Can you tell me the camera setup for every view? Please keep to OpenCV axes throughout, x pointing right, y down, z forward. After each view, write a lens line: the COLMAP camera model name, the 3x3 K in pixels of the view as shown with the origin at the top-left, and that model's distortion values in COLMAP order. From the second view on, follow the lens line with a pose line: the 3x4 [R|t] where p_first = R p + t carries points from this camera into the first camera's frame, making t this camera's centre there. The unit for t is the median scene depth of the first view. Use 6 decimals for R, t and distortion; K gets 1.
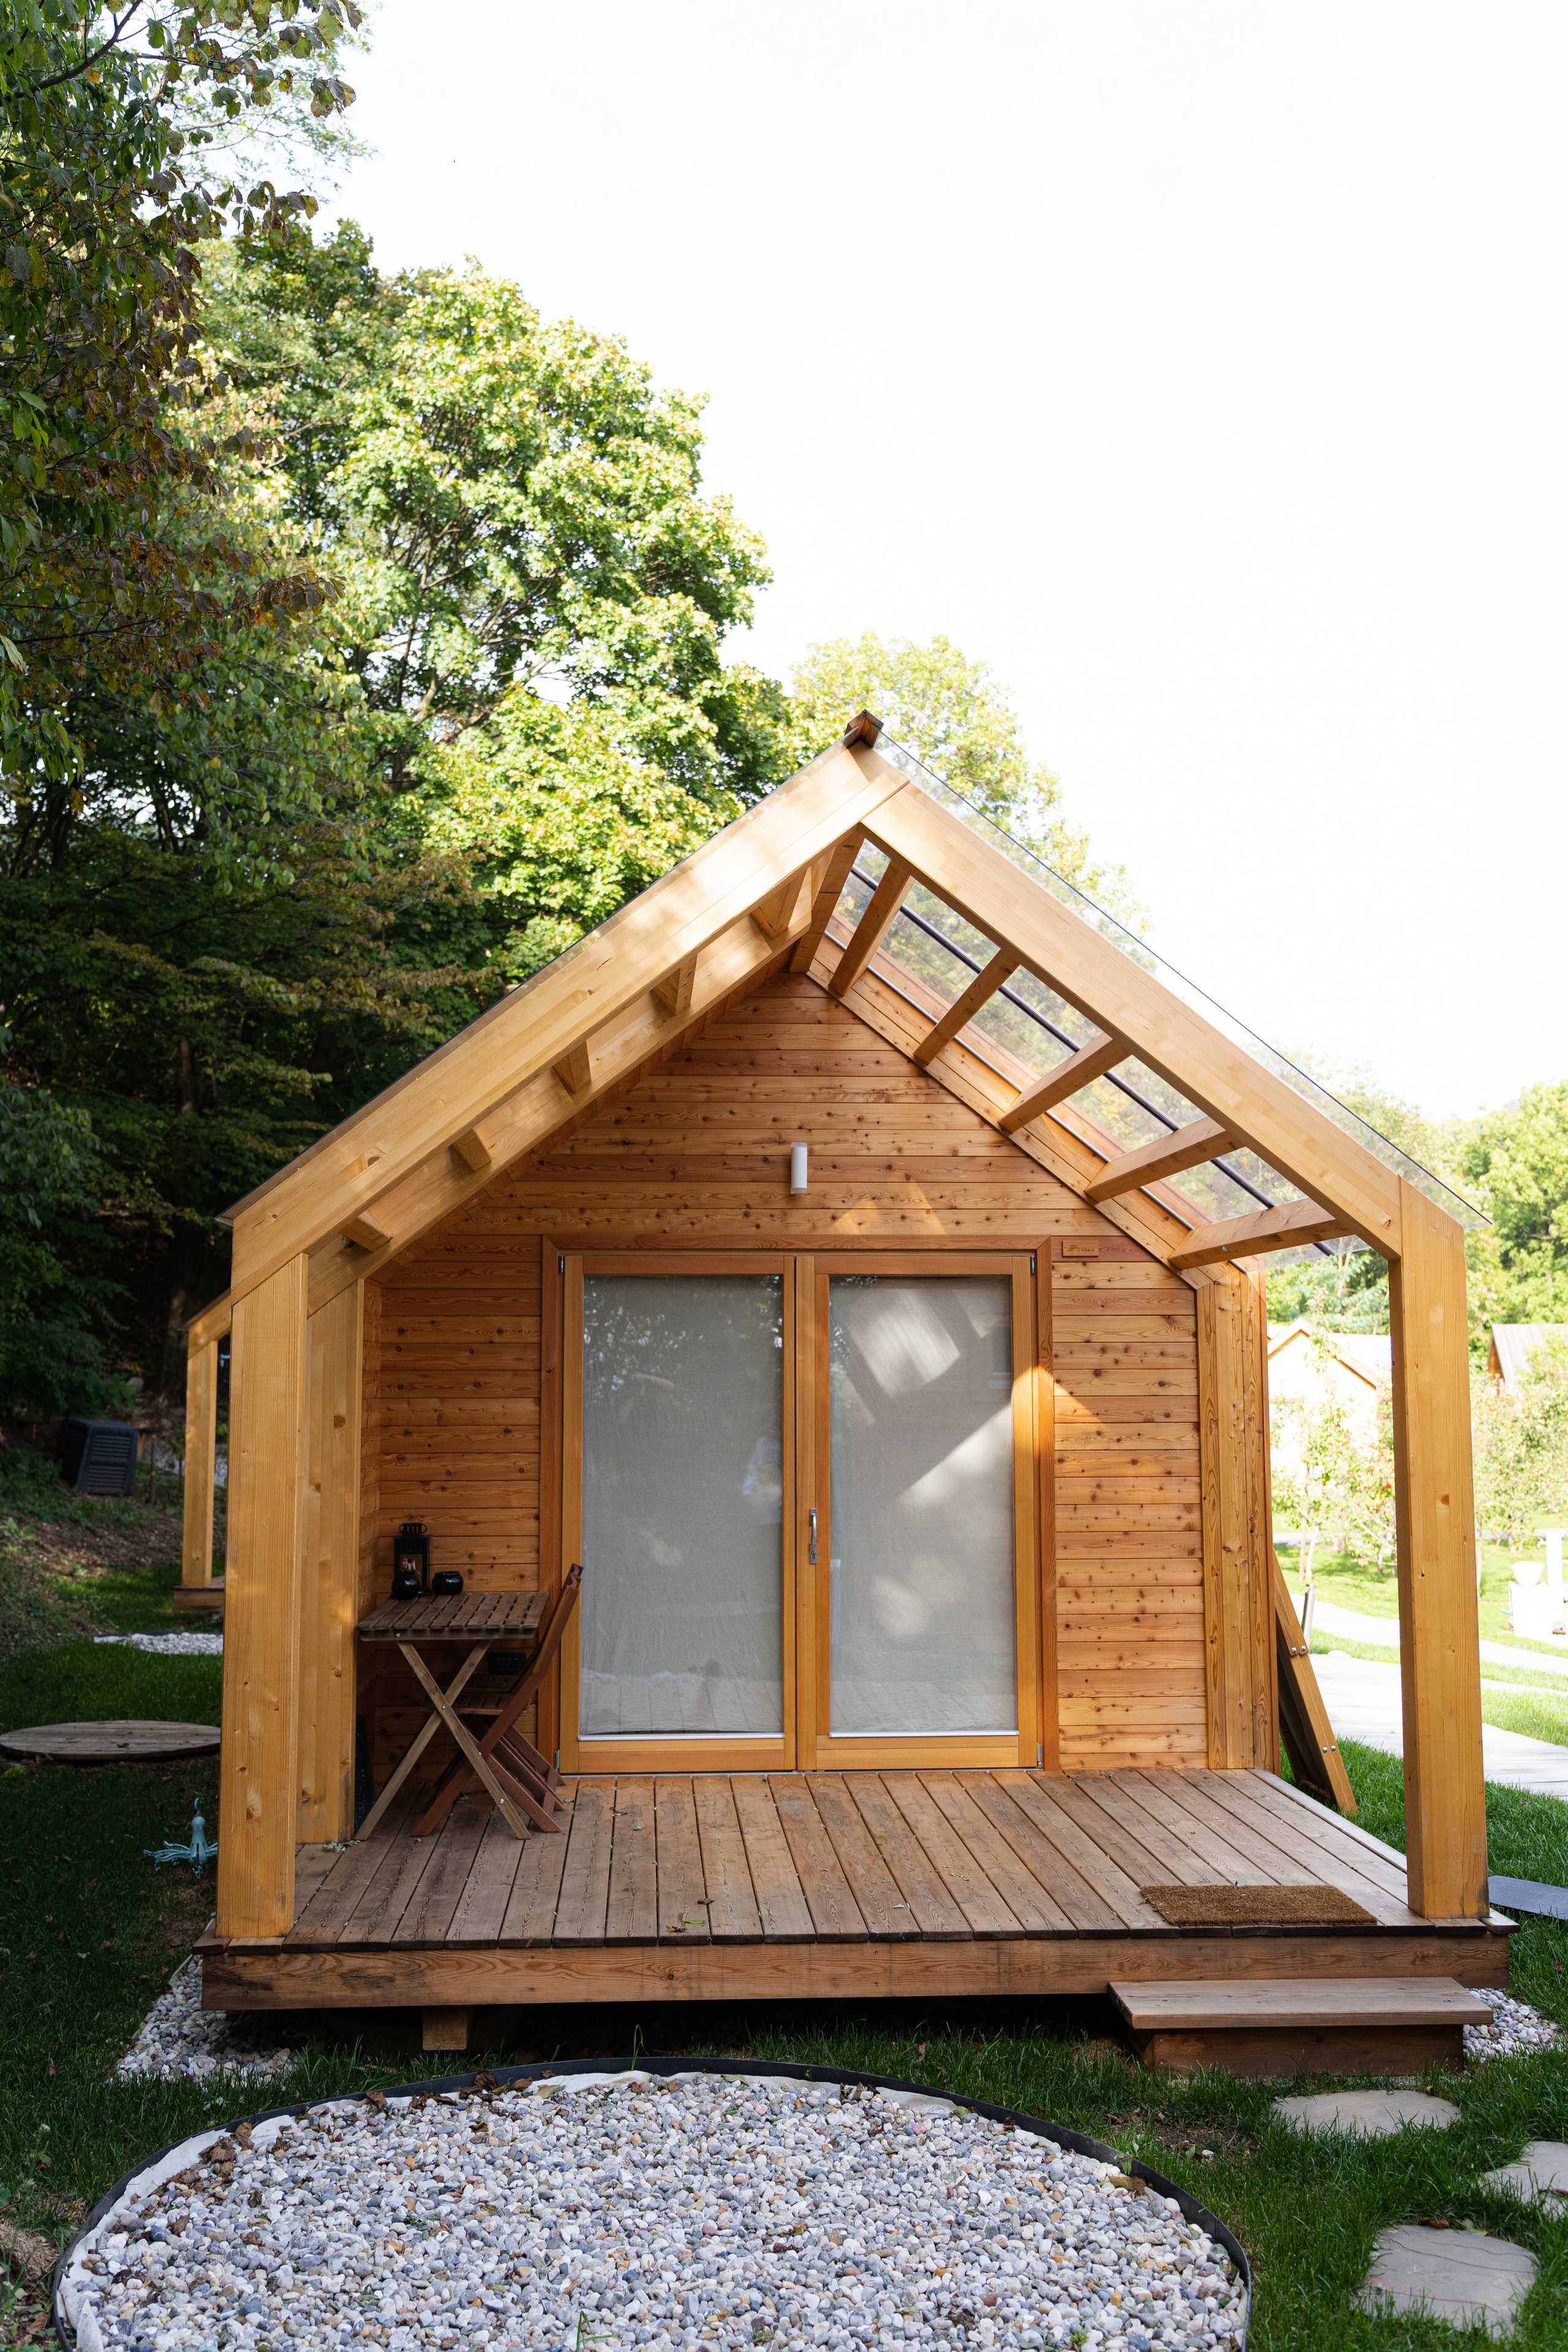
lens RADIAL K [[2064.7, 0, 765.4], [0, 2064.7, 1187.0], [0, 0, 1]] dist [0.037263, -0.004558]
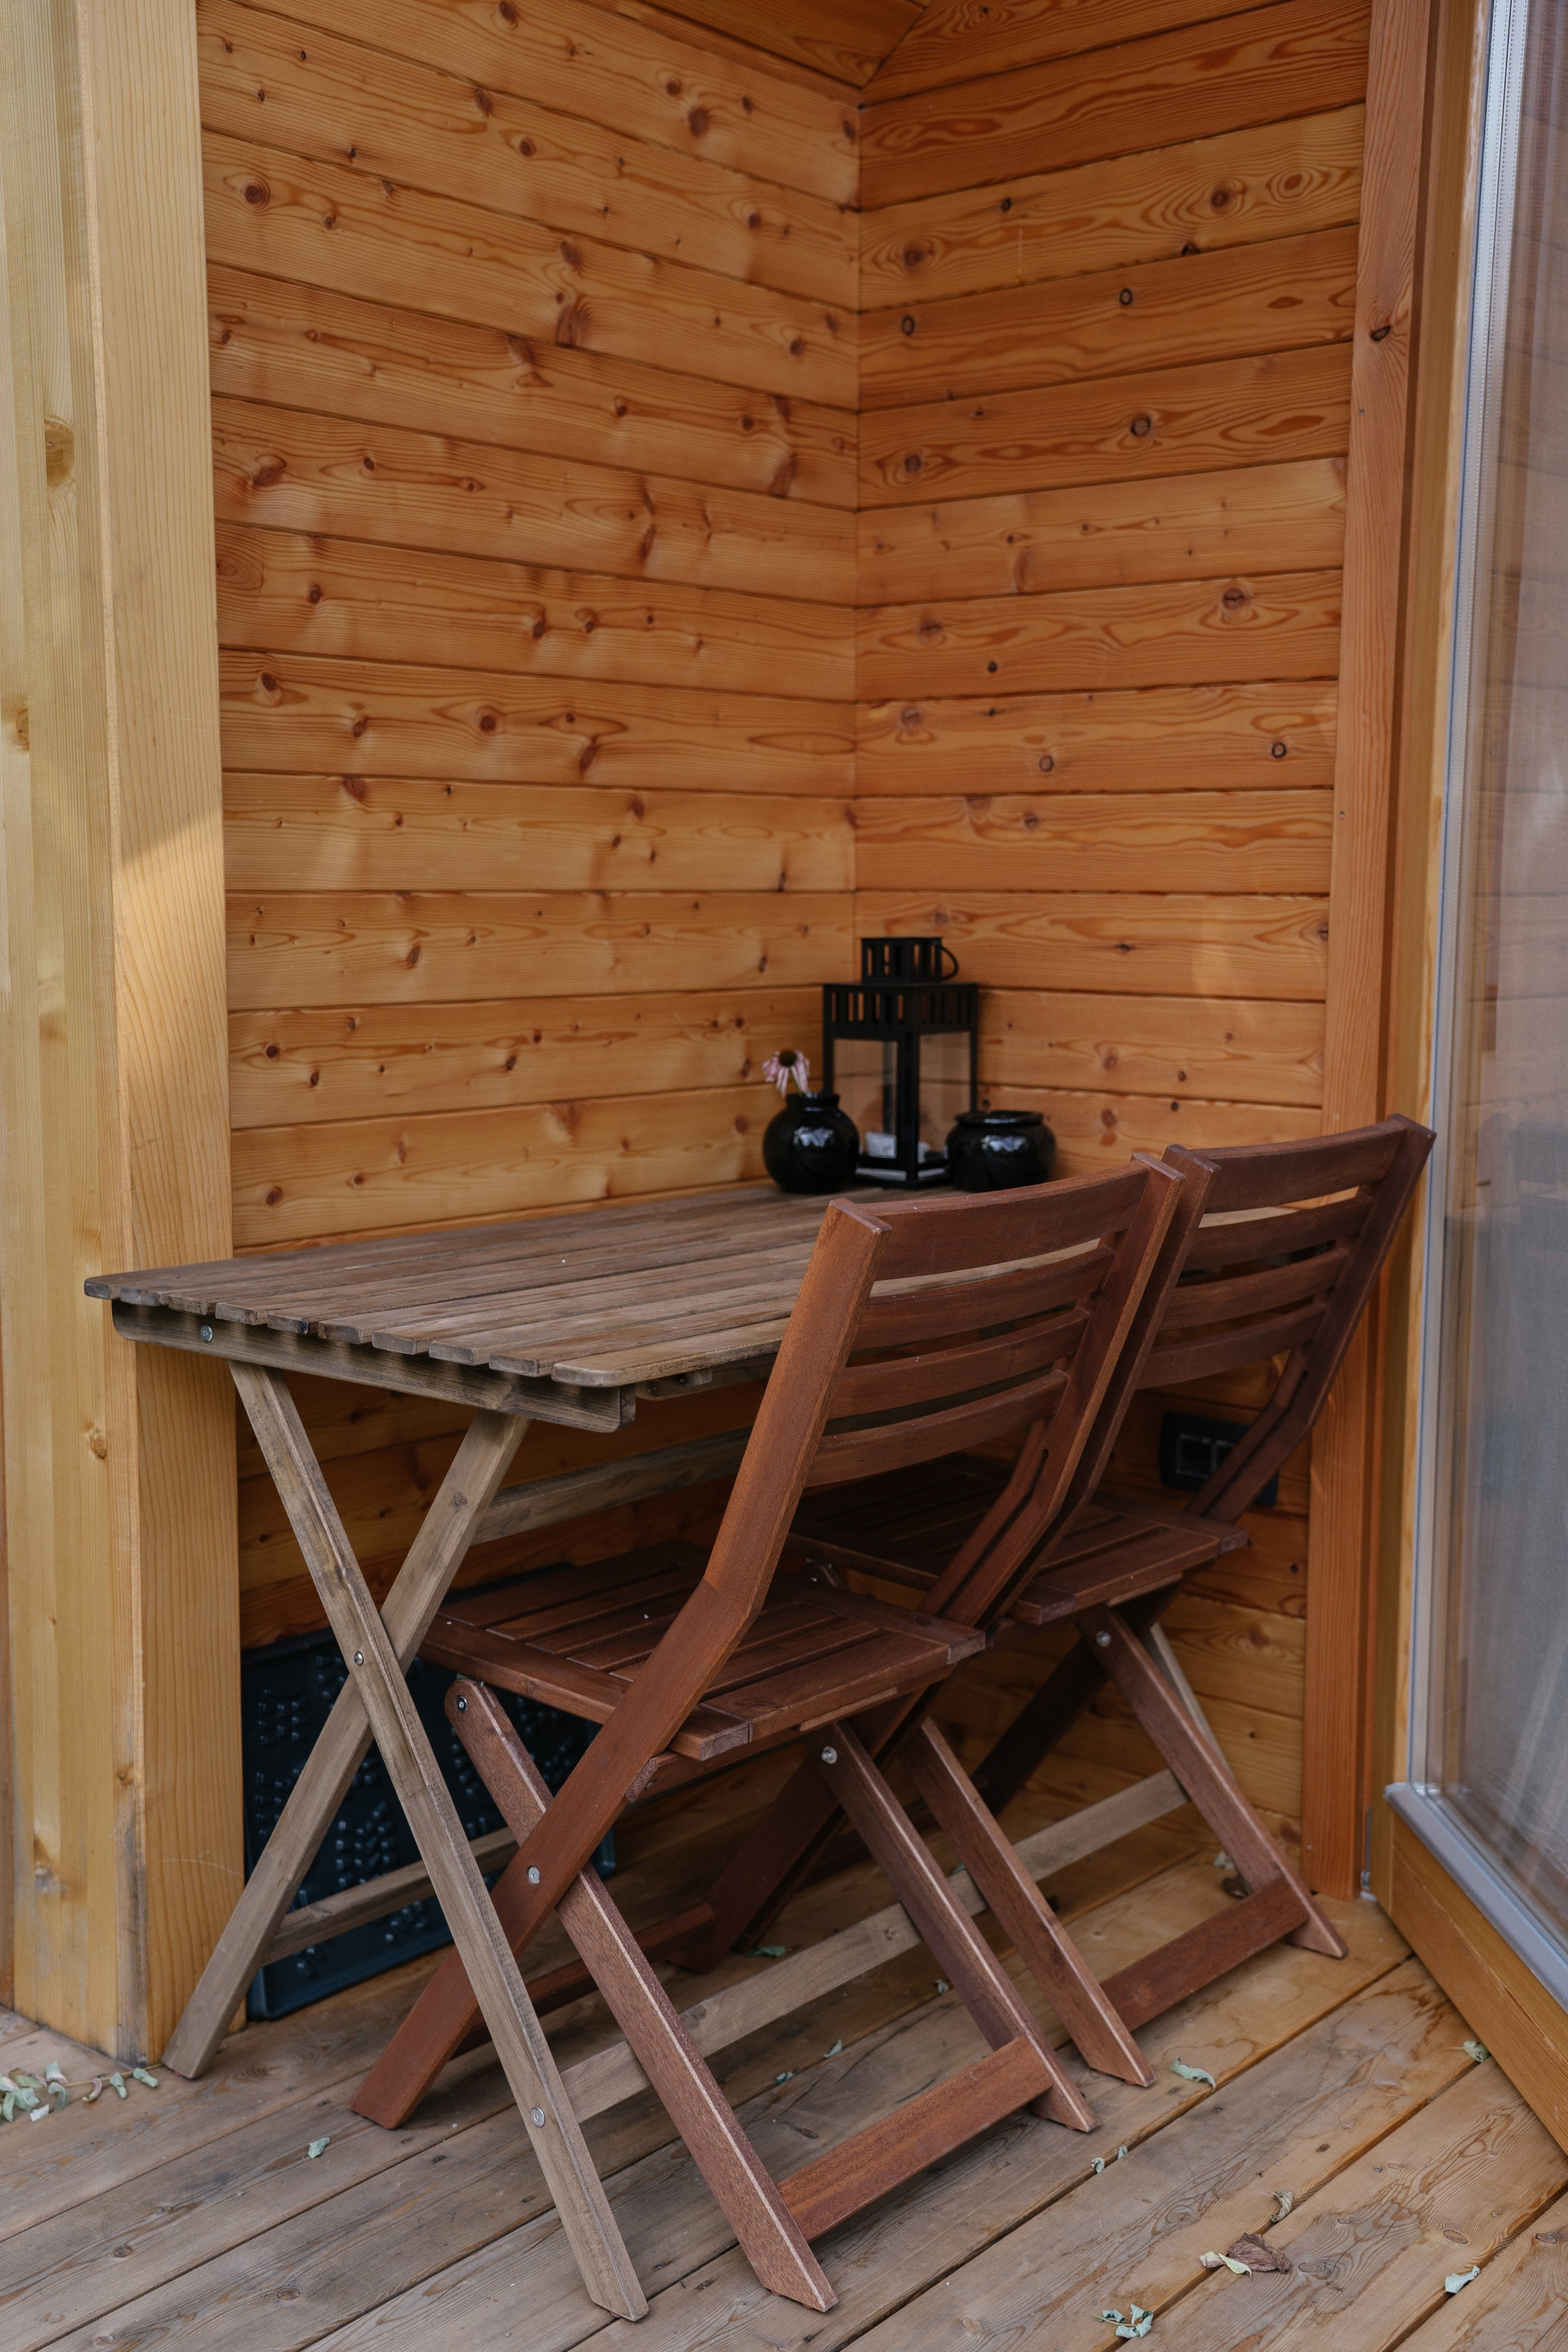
lens RADIAL K [[2535.2, 0, 784.0], [0, 2535.2, 1176.0], [0, 0, 1]] dist [0.097620, 0.002458]
pose [[0.719960, 0.089169, -0.688264, 0.062102], [0.056974, 0.980770, 0.186664, 0.126008], [0.691673, -0.173603, 0.701035, 0.721478]]
